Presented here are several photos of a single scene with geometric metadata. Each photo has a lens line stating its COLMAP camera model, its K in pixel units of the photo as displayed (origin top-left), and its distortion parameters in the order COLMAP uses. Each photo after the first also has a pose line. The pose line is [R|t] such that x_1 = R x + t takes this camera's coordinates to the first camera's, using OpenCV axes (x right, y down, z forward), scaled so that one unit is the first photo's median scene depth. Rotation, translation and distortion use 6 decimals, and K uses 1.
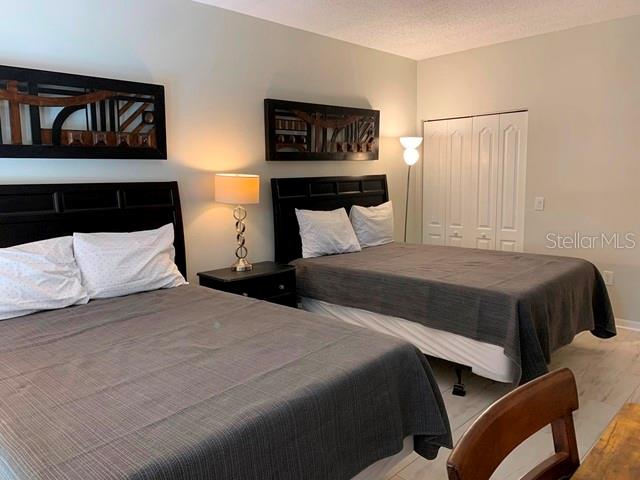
lens RADIAL K [[485.7, 0, 320.0], [0, 485.7, 240.0], [0, 0, 1]] dist [0.013816, 0.000112]
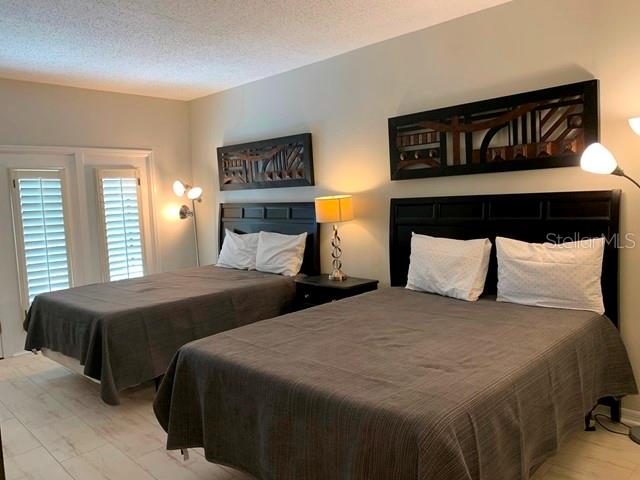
lens RADIAL K [[468.1, 0, 320.0], [0, 468.1, 240.0], [0, 0, 1]] dist [0.003099, -0.000288]
pose [[-0.004224, 0.109300, -0.994000, 0.641792], [-0.090905, 0.989851, 0.109230, -0.101980], [0.995851, 0.090821, 0.005755, 0.652338]]
